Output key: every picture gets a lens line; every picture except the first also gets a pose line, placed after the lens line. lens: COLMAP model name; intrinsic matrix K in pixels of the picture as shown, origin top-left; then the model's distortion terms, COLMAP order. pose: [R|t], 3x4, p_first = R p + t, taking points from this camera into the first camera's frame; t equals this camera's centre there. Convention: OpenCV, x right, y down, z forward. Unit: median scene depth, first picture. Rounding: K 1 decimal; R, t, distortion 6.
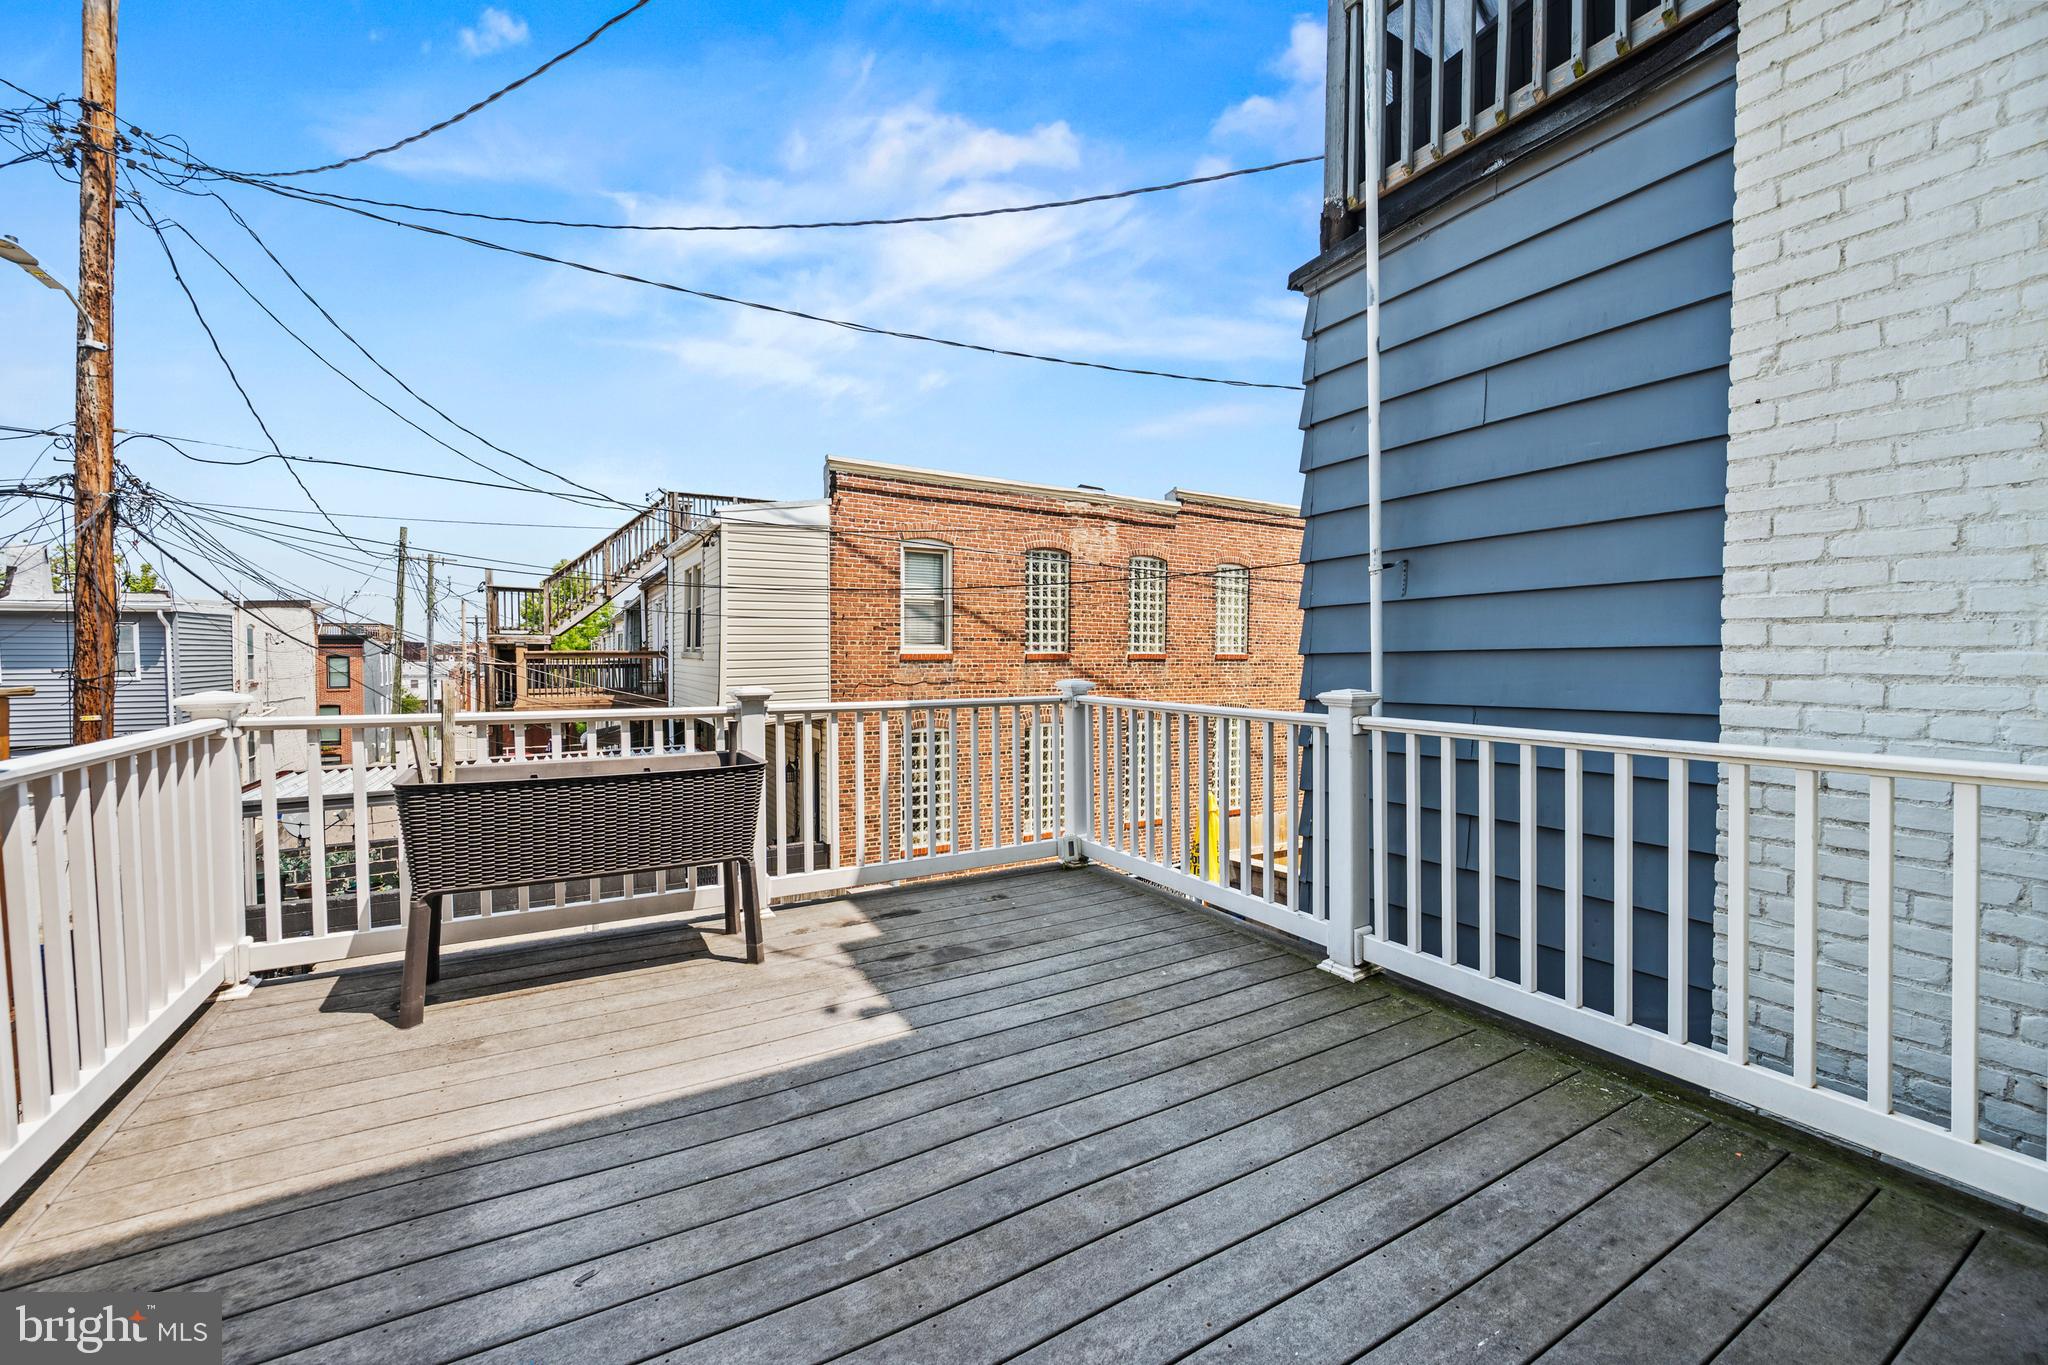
lens RADIAL K [[807.7, 0, 1023.2], [0, 807.7, 675.7], [0, 0, 1]] dist [-0.000192, -0.000077]
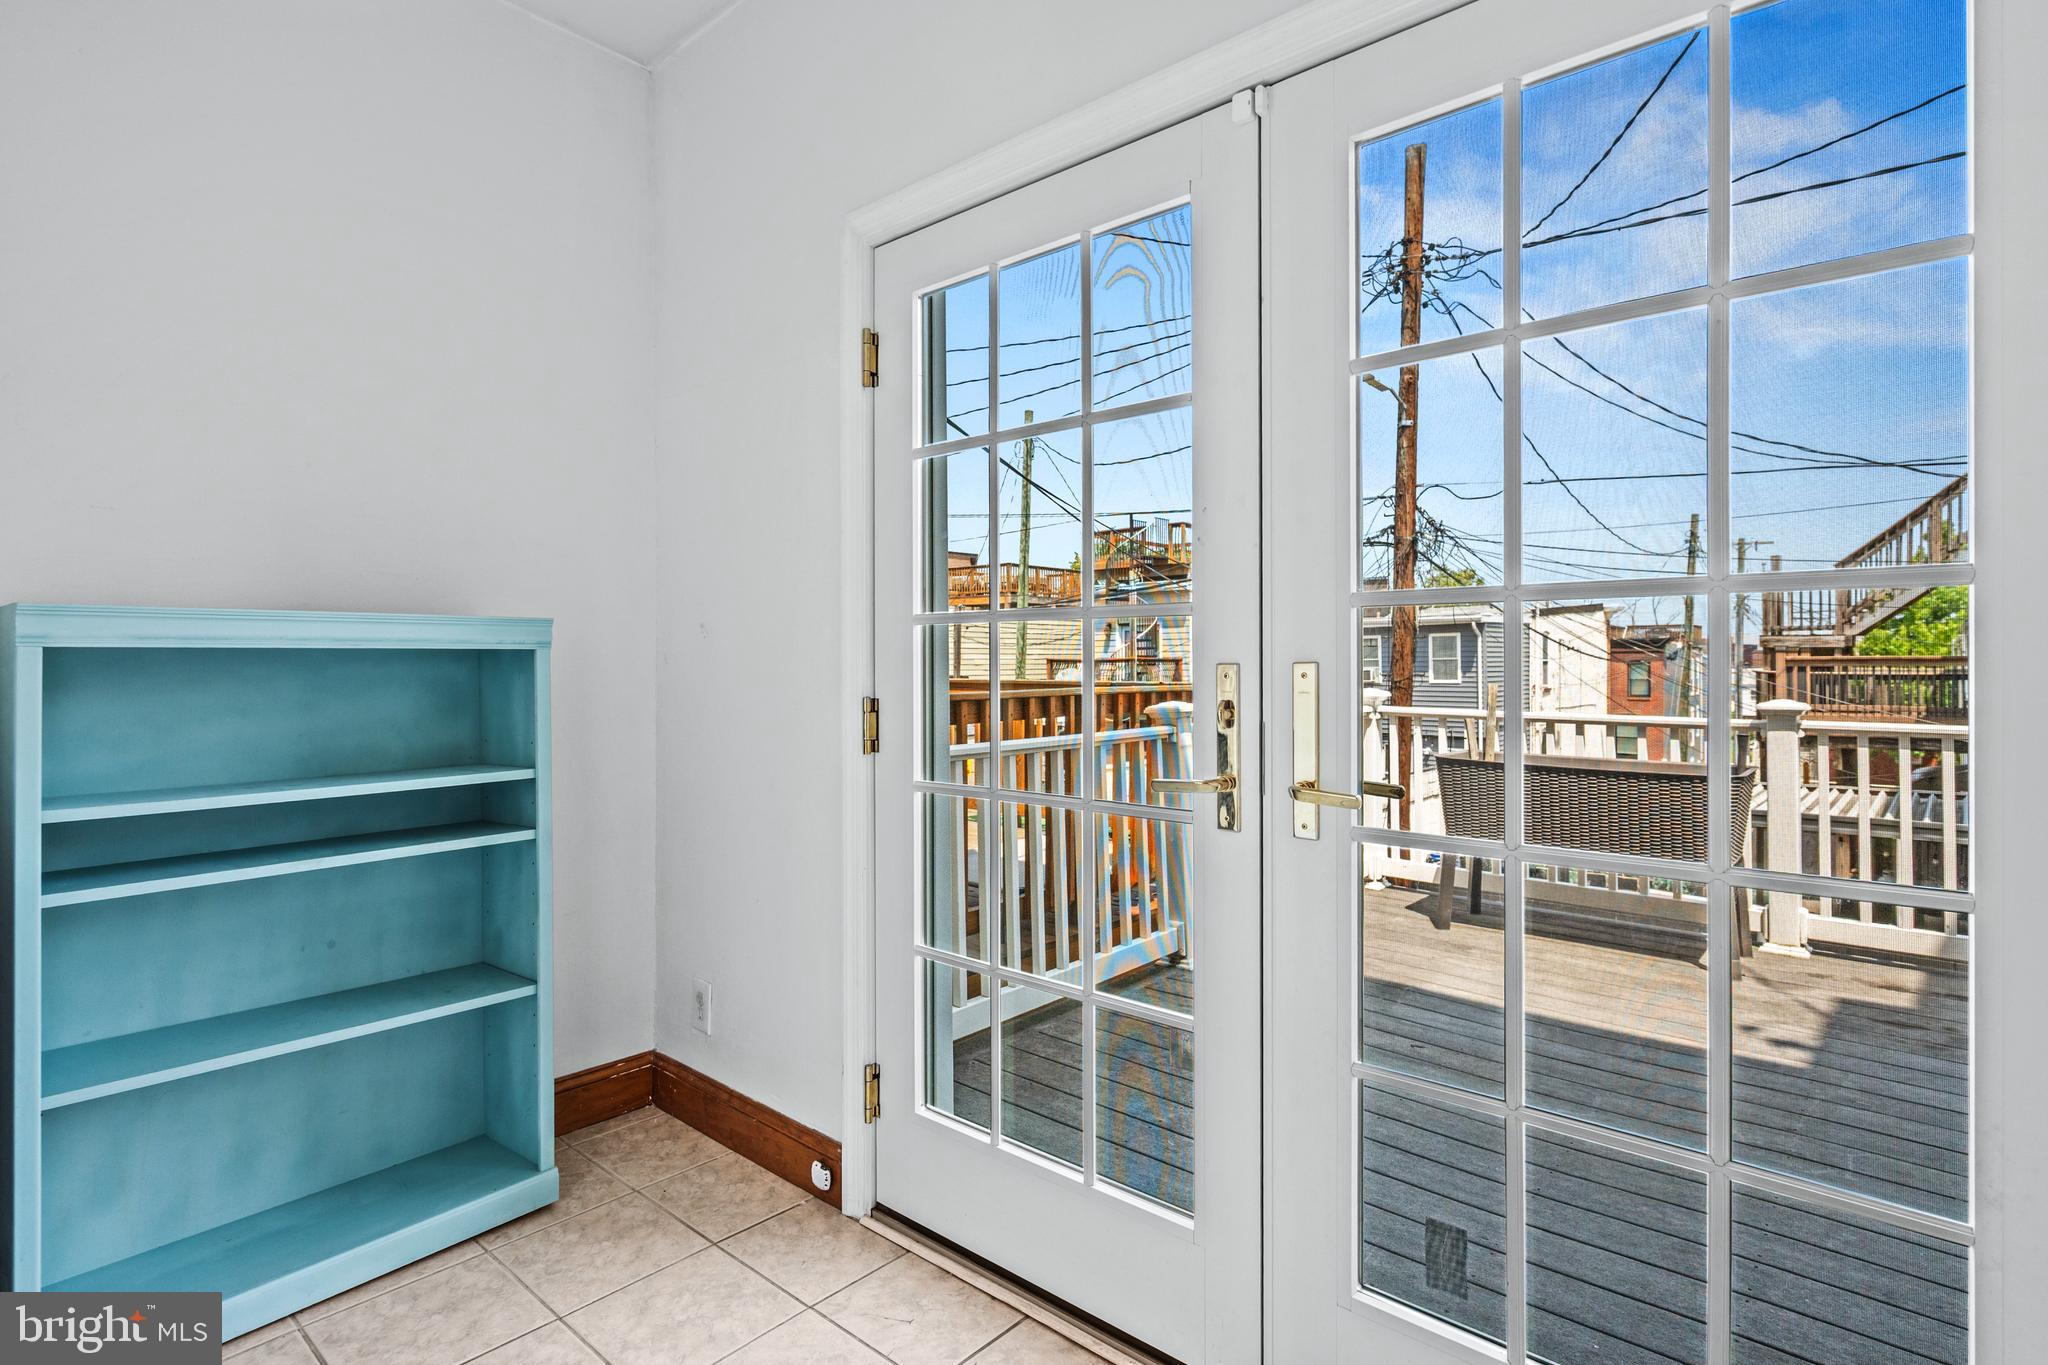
lens RADIAL K [[1051.0, 0, 1024.0], [0, 1051.0, 682.5], [0, 0, 1]] dist [-0.000861, -0.000133]
pose [[0.306616, 0.018990, -0.951644, 0.274448], [-0.023114, 0.999655, 0.012500, -0.000046], [0.951553, 0.018163, 0.306949, -0.095525]]
